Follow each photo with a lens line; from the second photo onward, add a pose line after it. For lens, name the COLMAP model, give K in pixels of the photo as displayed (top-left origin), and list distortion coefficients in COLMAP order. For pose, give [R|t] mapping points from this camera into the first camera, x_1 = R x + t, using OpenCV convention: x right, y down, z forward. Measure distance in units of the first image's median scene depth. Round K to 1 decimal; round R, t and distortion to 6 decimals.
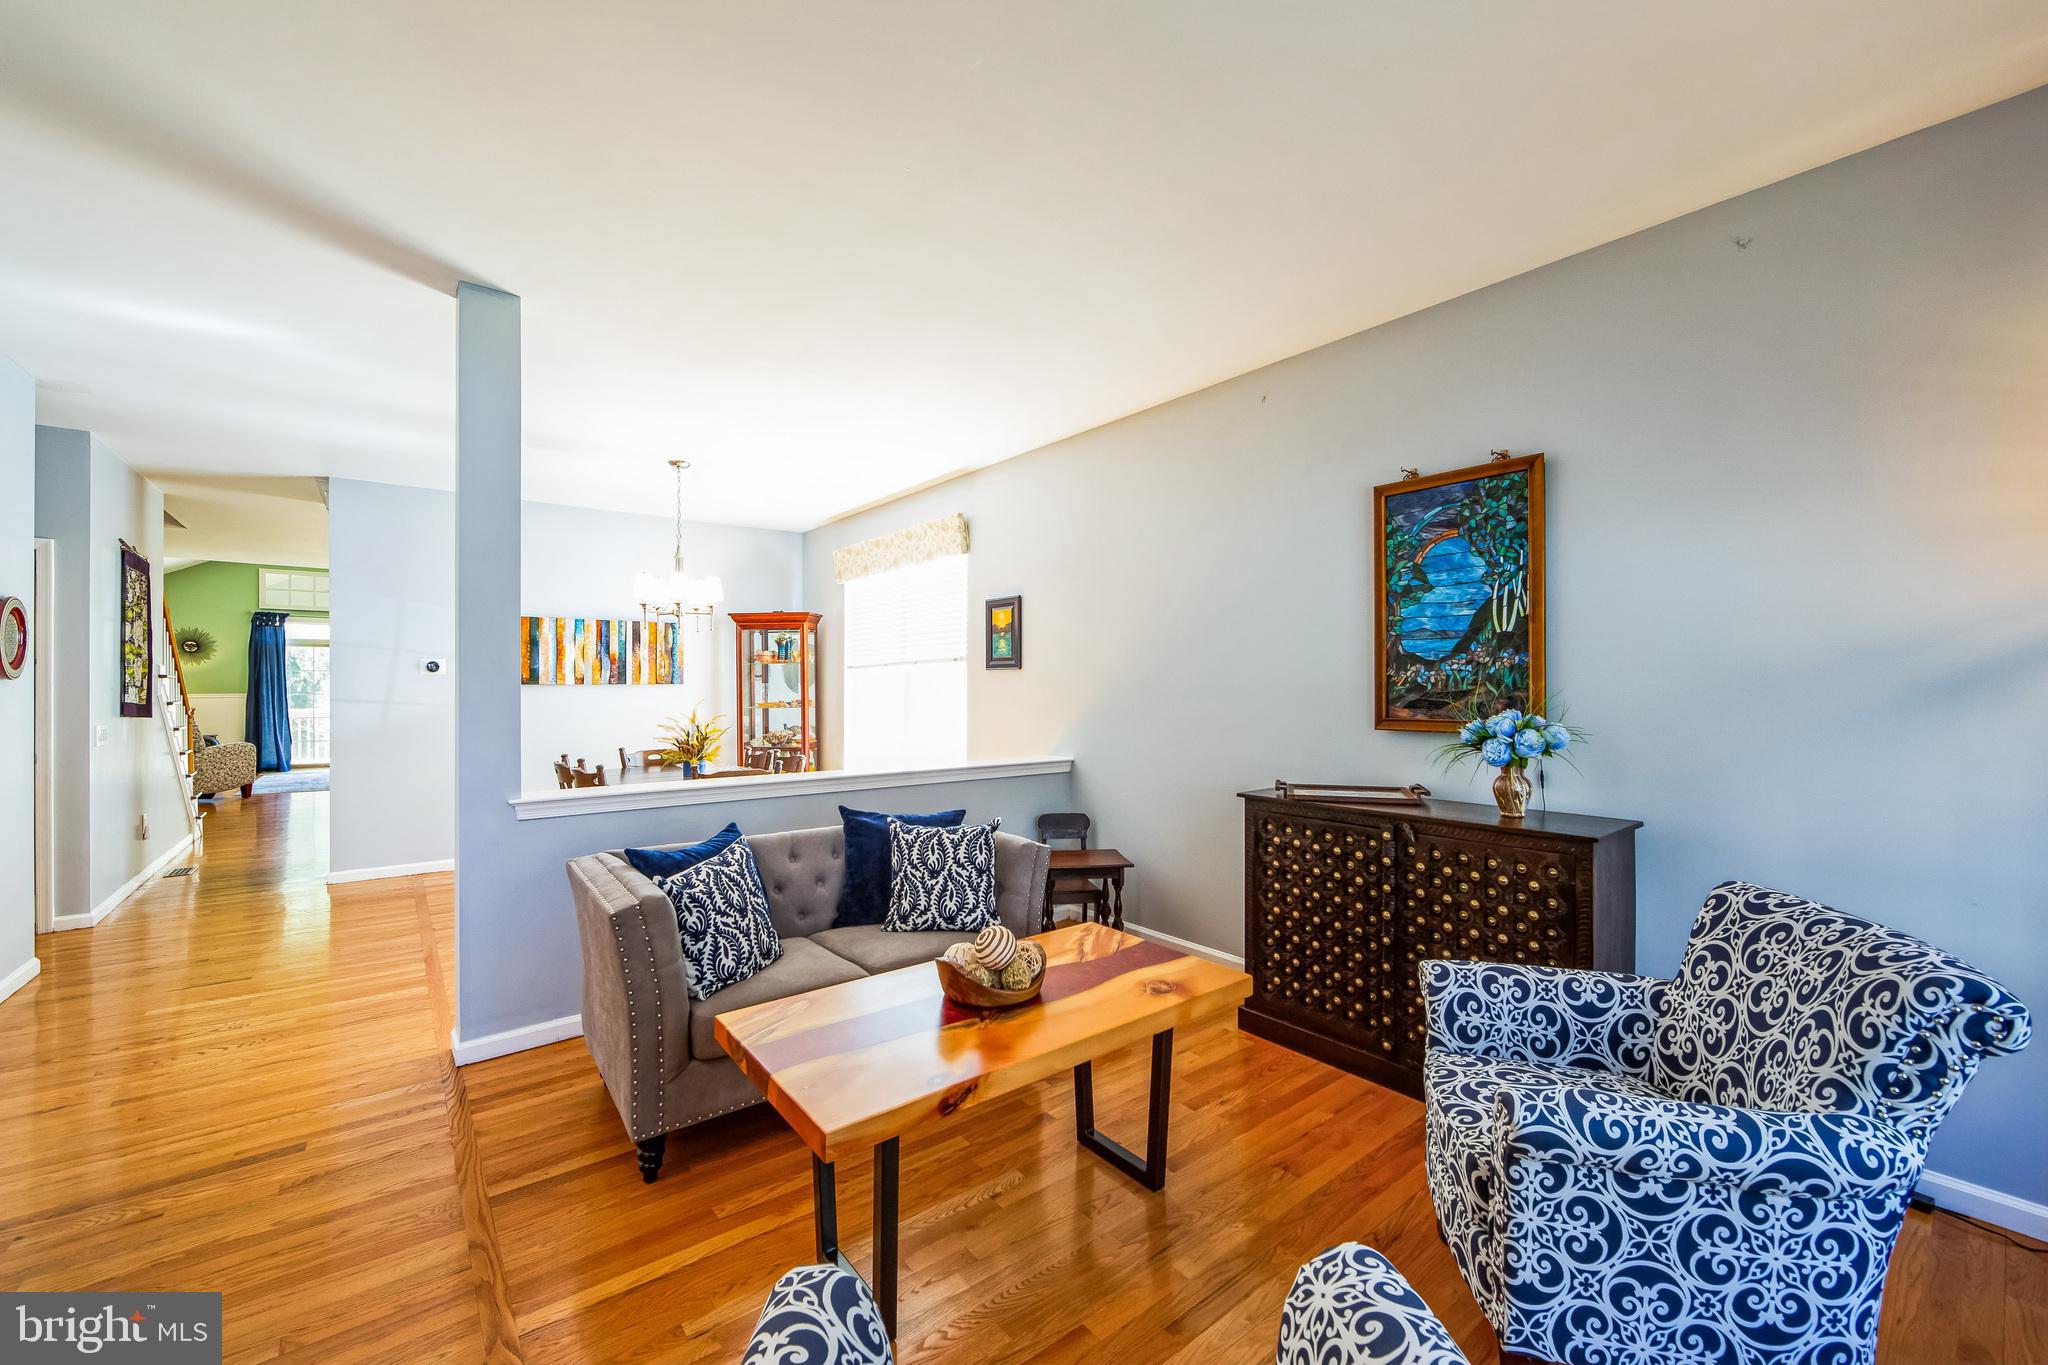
lens RADIAL K [[812.8, 0, 1024.0], [0, 812.8, 675.1], [0, 0, 1]] dist [-0.005551, -0.000156]
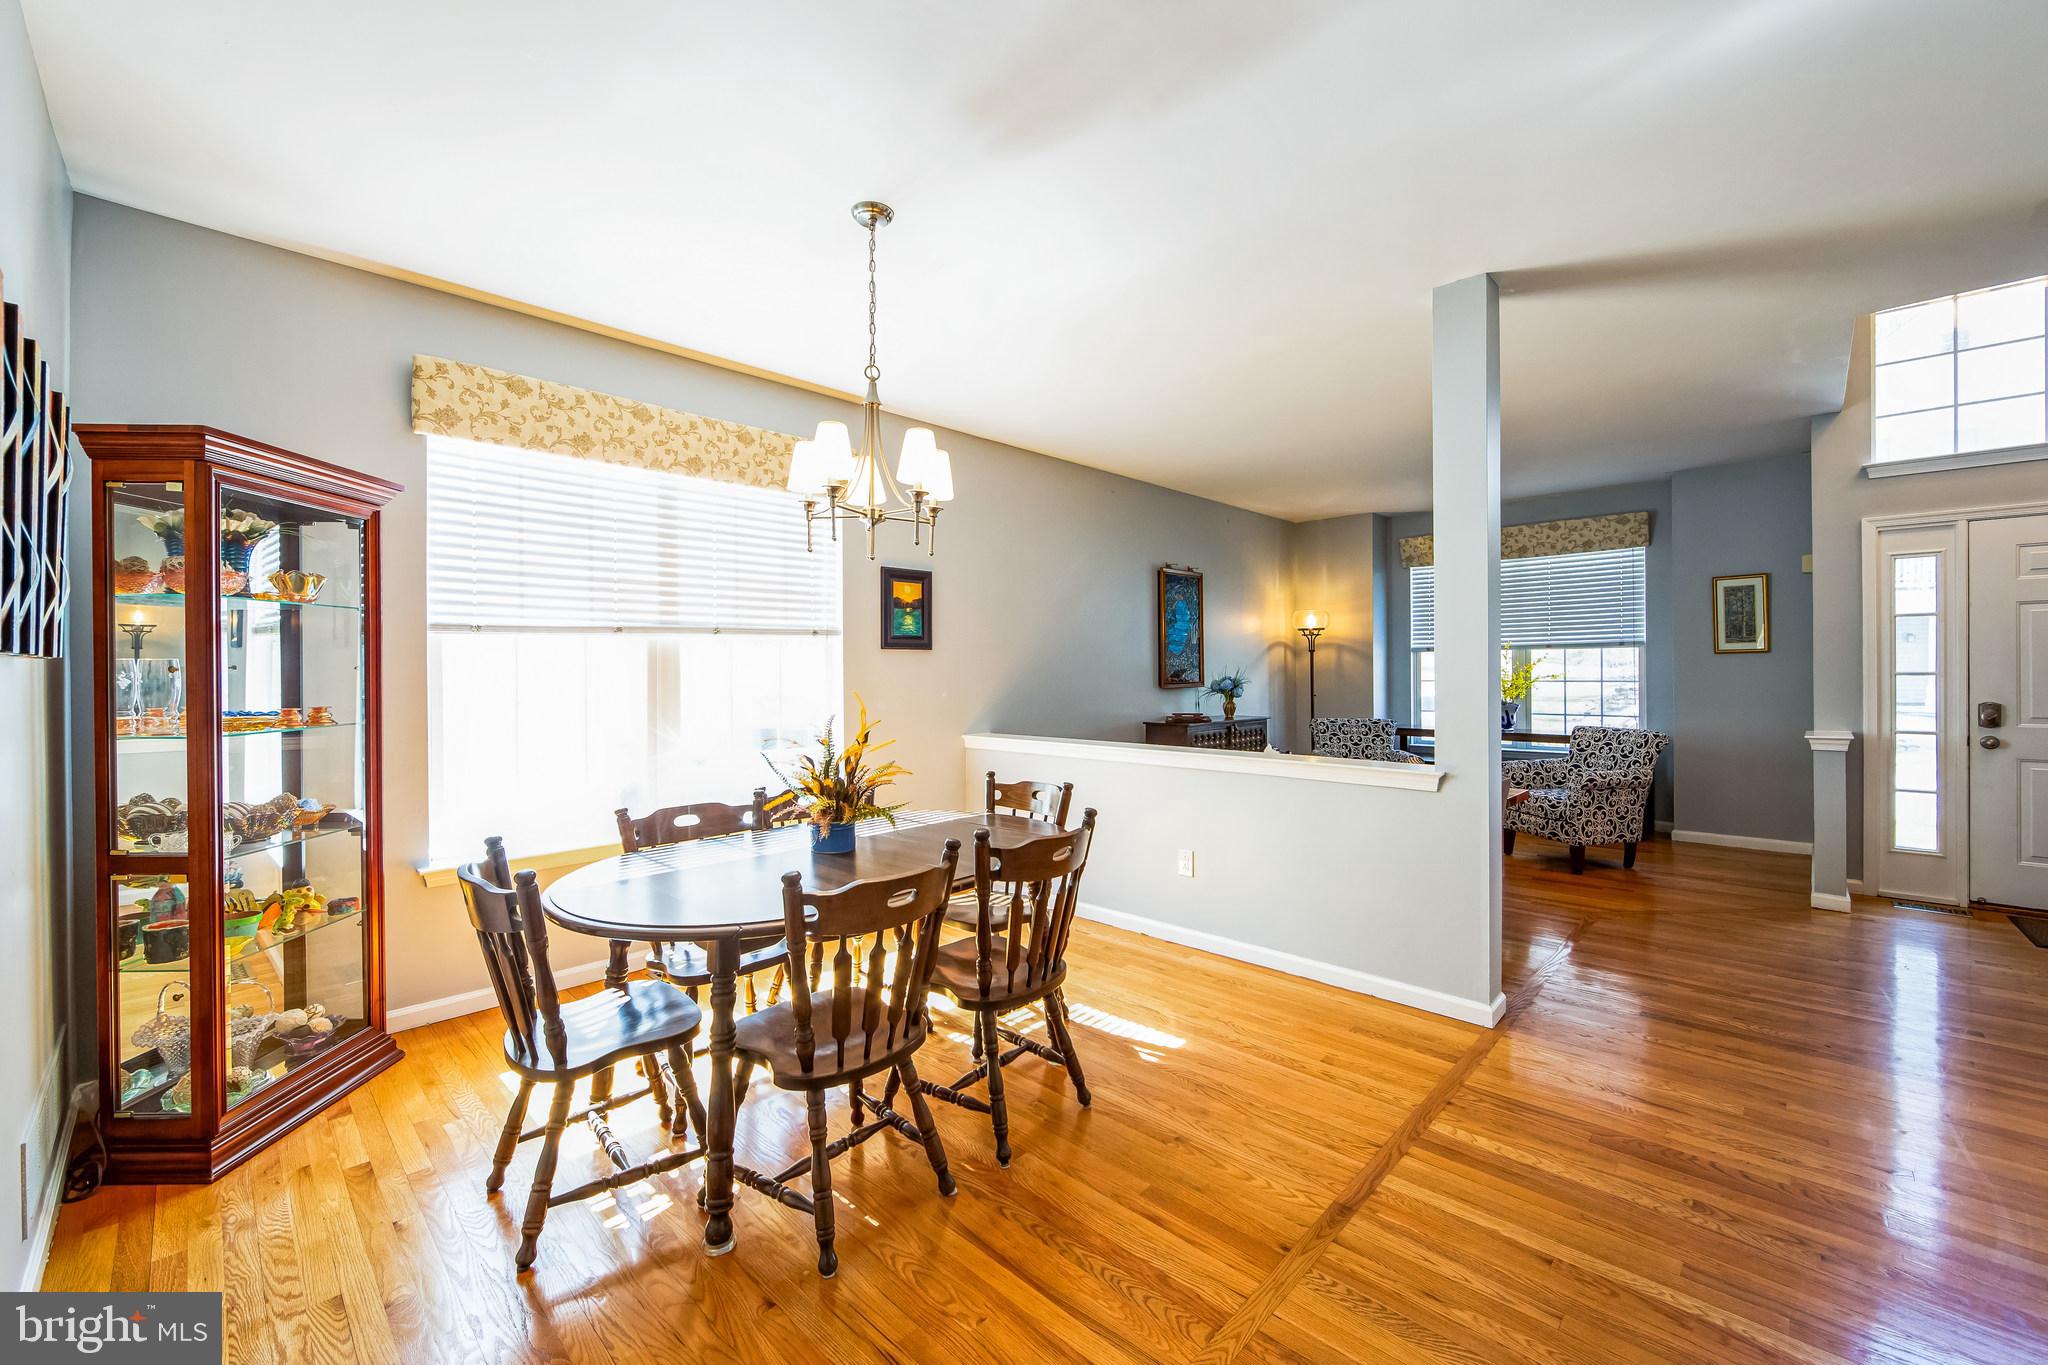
lens RADIAL K [[812.8, 0, 1024.0], [0, 812.8, 675.1], [0, 0, 1]] dist [-0.005551, -0.000156]
pose [[-0.133399, -0.004003, 0.991054, -0.940982], [-0.001253, 0.999992, 0.003870, 0.018564], [-0.991062, -0.000726, -0.133403, 0.991842]]
